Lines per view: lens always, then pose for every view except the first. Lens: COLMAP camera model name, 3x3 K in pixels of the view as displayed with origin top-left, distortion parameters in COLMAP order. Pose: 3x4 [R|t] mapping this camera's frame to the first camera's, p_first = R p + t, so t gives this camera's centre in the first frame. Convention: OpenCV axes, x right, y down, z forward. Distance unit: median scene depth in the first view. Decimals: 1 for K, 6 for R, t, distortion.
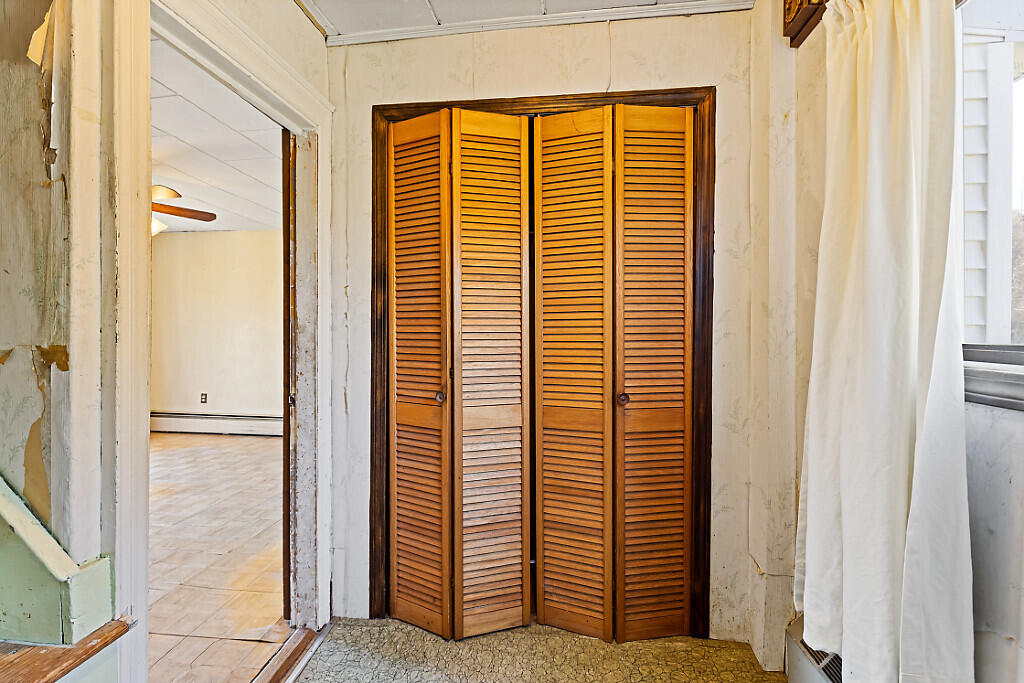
lens RADIAL K [[465.2, 0, 504.2], [0, 465.2, 333.6], [0, 0, 1]] dist [0.003008, -0.001524]
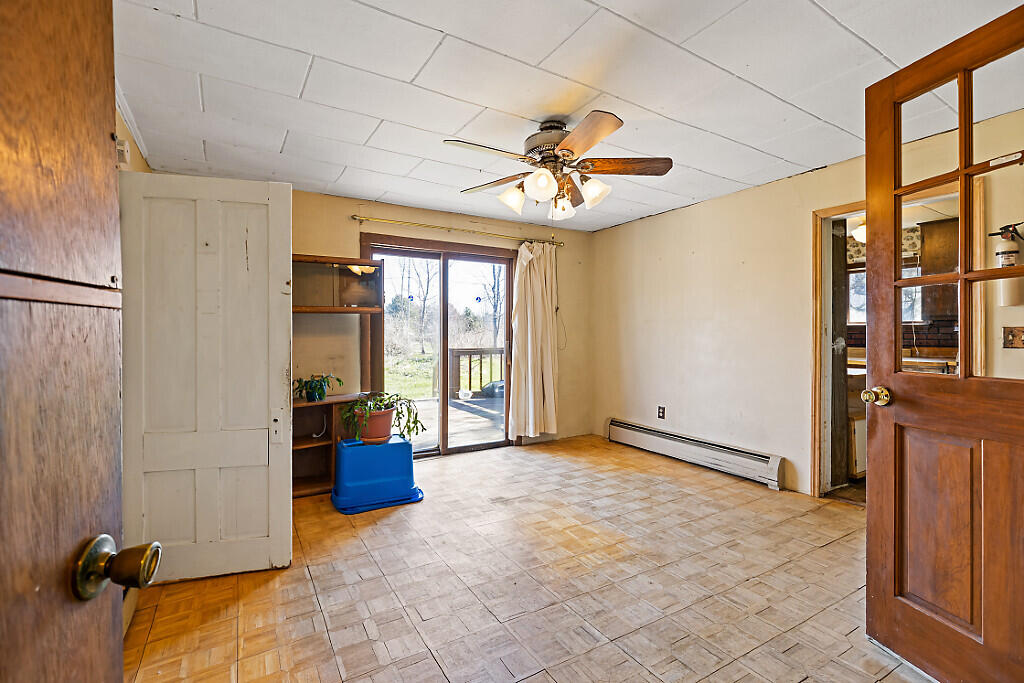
lens RADIAL K [[465.2, 0, 504.6], [0, 465.2, 337.8], [0, 0, 1]] dist [0.003008, -0.001524]
pose [[0.616545, -0.002998, -0.787314, -0.164251], [0.005320, 0.999986, 0.000358, 0.002612], [0.787302, -0.004409, 0.616552, 0.270648]]
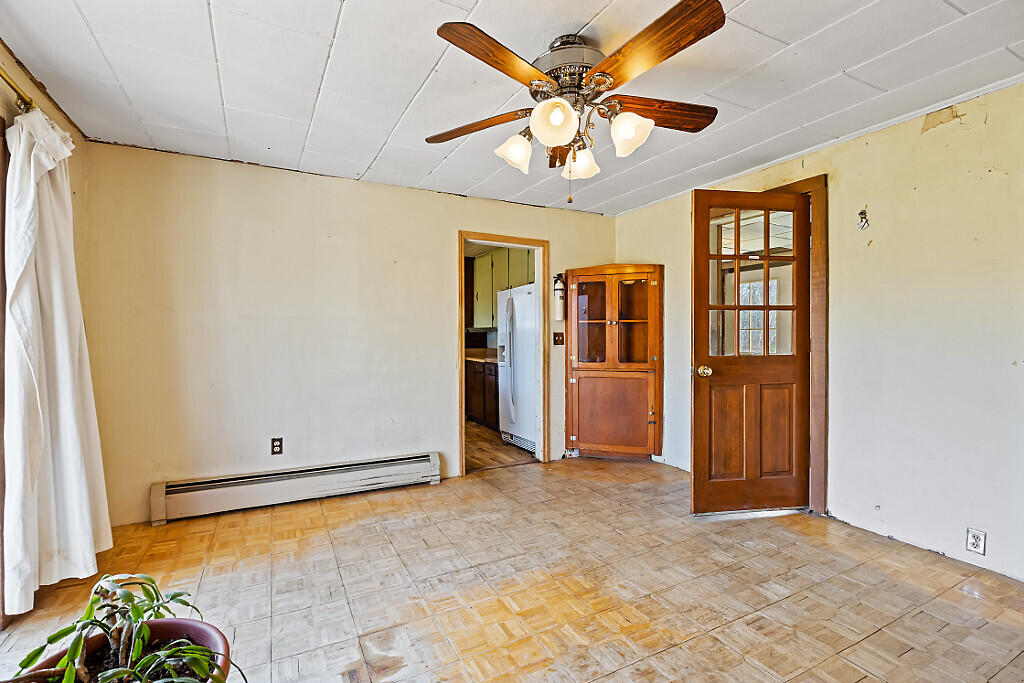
lens RADIAL K [[465.2, 0, 514.0], [0, 465.2, 341.6], [0, 0, 1]] dist [0.003008, -0.001524]
pose [[0.817993, -0.017533, 0.574961, -0.764715], [0.010100, 0.999819, 0.016119, -0.002889], [-0.575139, -0.007379, 0.818022, 0.344563]]
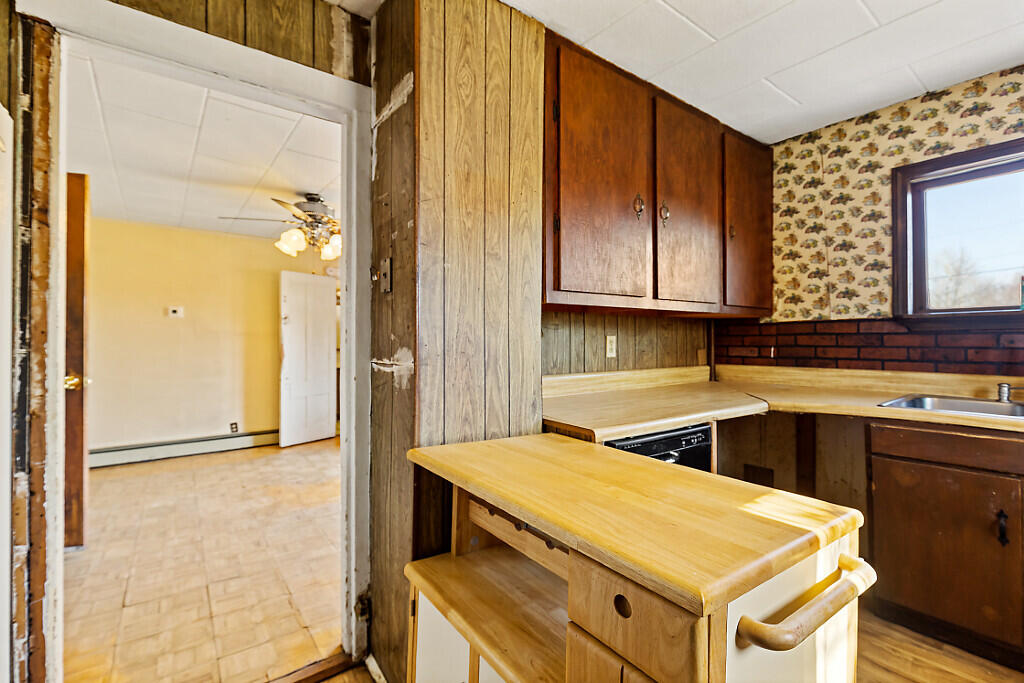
lens RADIAL K [[465.2, 0, 505.4], [0, 465.2, 339.5], [0, 0, 1]] dist [0.003008, -0.001524]
pose [[-0.734104, -0.004120, -0.679025, -0.253864], [-0.004770, 0.999988, -0.000910, -0.003773], [0.679020, 0.002571, -0.734115, 1.341857]]
